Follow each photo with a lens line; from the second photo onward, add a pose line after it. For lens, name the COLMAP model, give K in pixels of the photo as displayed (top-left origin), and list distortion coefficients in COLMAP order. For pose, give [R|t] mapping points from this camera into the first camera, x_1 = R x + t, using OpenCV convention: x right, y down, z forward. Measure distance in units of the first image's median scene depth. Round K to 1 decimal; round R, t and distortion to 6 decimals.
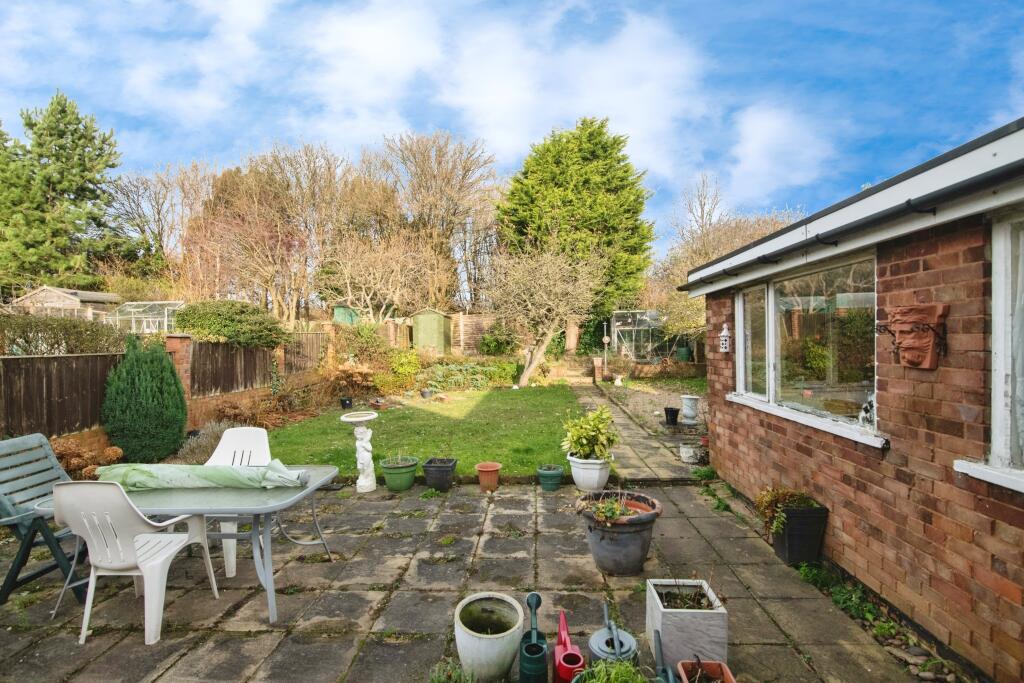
lens RADIAL K [[482.0, 0, 512.0], [0, 482.0, 341.1], [0, 0, 1]] dist [-0.022370, 0.001120]
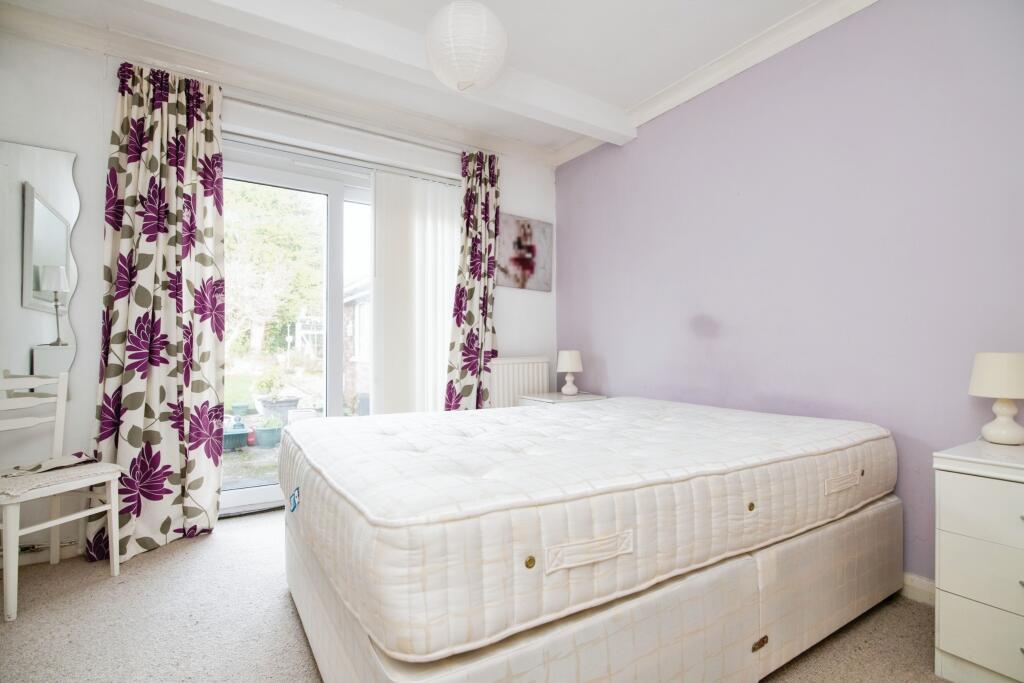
lens RADIAL K [[482.0, 0, 516.9], [0, 482.0, 347.6], [0, 0, 1]] dist [-0.022370, 0.001120]
pose [[0.812466, 0.023171, 0.582549, -0.035559], [-0.015904, 0.999719, -0.017582, 0.029339], [-0.582792, 0.005020, 0.812606, -0.282237]]
